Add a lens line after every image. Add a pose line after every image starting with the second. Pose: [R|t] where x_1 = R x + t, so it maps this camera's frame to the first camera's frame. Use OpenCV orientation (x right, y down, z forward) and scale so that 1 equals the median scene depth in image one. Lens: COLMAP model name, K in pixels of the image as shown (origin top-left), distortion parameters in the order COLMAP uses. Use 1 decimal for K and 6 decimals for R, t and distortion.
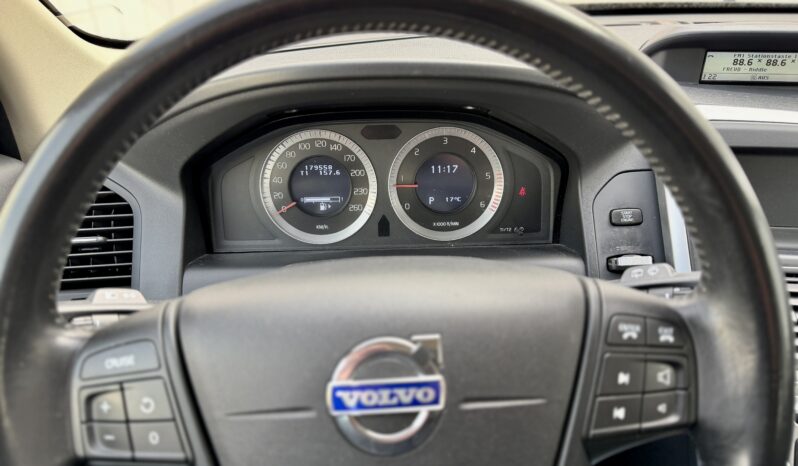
lens RADIAL K [[571.4, 0, 399.0], [0, 571.4, 233.0], [0, 0, 1]] dist [-0.000277, -0.000563]
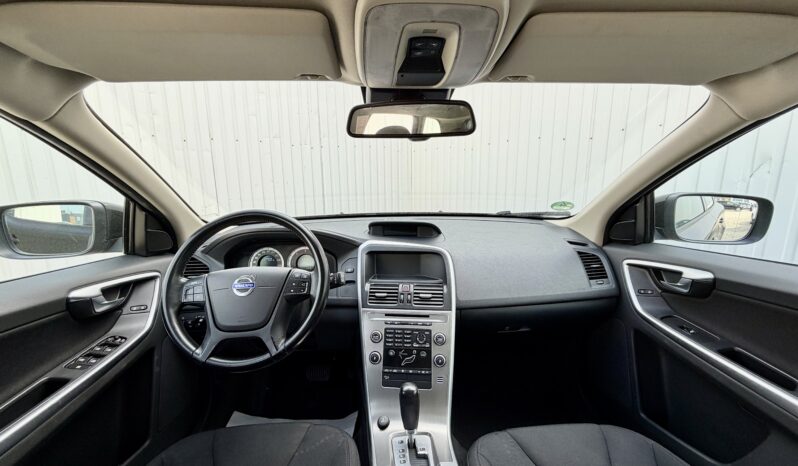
lens RADIAL K [[305.7, 0, 399.0], [0, 305.7, 233.0], [0, 0, 1]] dist [-0.001855, -0.000103]
pose [[0.998648, 0.002246, 0.051929, 0.570858], [0.012671, 0.958411, -0.285111, 0.281471], [-0.050410, 0.285384, 0.957087, -0.874907]]
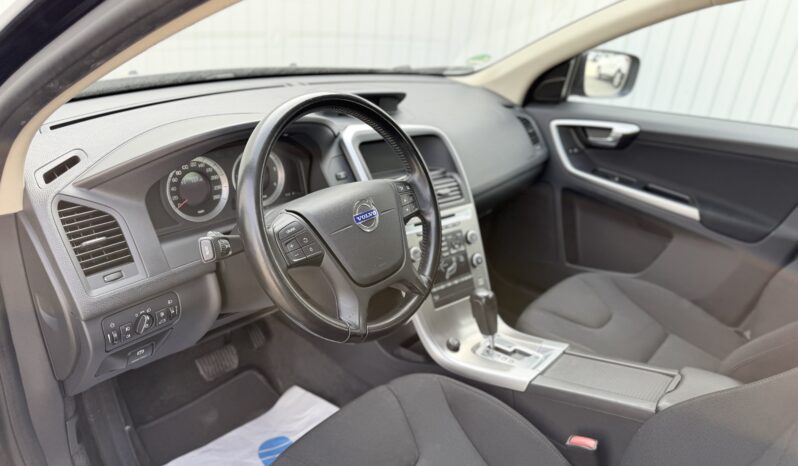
lens RADIAL K [[566.0, 0, 399.0], [0, 566.0, 233.0], [0, 0, 1]] dist [0.129952, -0.214912]
pose [[0.646279, -0.227829, 0.728298, -1.095317], [0.250510, 0.964842, 0.079527, 0.070839], [-0.720811, 0.131049, 0.680630, -0.674727]]
